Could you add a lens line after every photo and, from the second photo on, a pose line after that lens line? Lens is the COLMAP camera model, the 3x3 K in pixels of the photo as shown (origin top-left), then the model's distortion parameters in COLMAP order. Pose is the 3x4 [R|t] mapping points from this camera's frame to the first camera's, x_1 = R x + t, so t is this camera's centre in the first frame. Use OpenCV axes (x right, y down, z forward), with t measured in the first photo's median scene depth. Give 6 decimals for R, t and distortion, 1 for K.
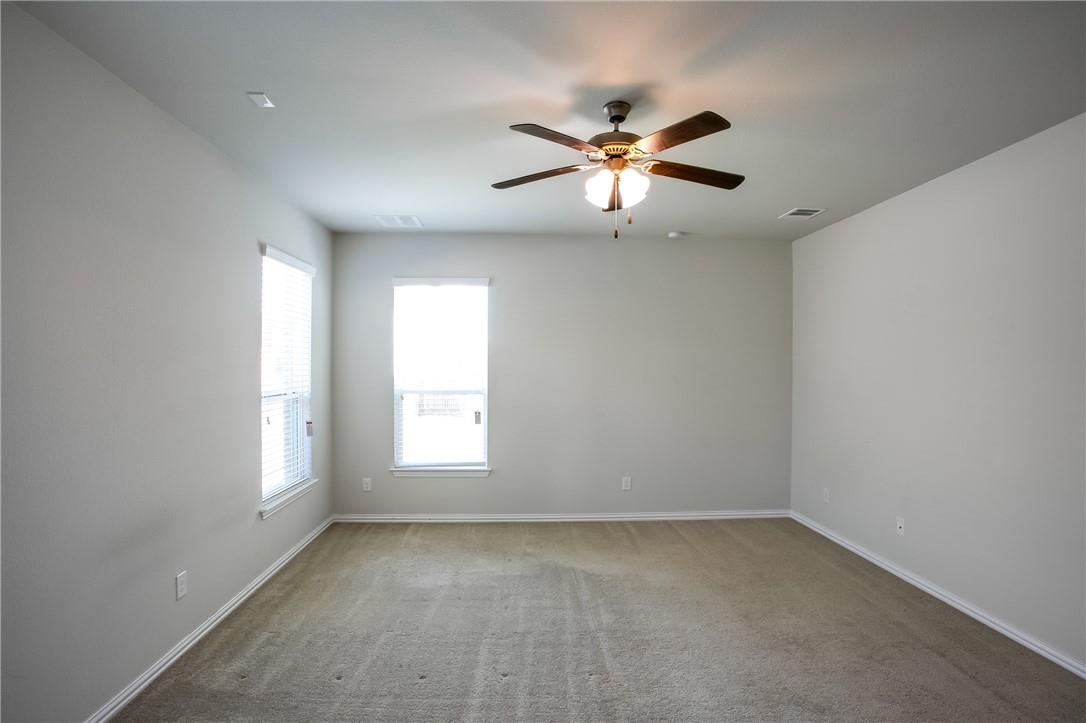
lens RADIAL K [[529.0, 0, 540.5], [0, 529.0, 360.5], [0, 0, 1]] dist [-0.069733, 0.026632]
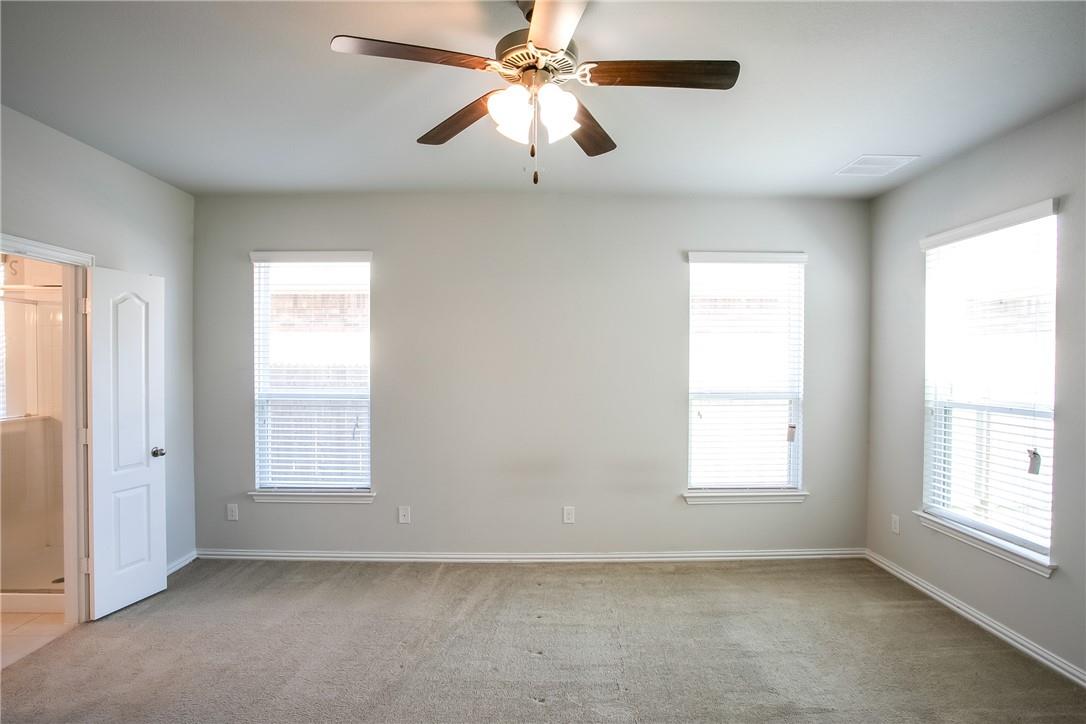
lens RADIAL K [[551.8, 0, 542.2], [0, 551.8, 364.3], [0, 0, 1]] dist [-0.021675, 0.001365]
pose [[-0.025568, 0.006544, -0.999652, 0.478669], [0.006370, 0.999959, 0.006383, 0.001727], [0.999653, -0.006205, -0.025609, 0.542310]]
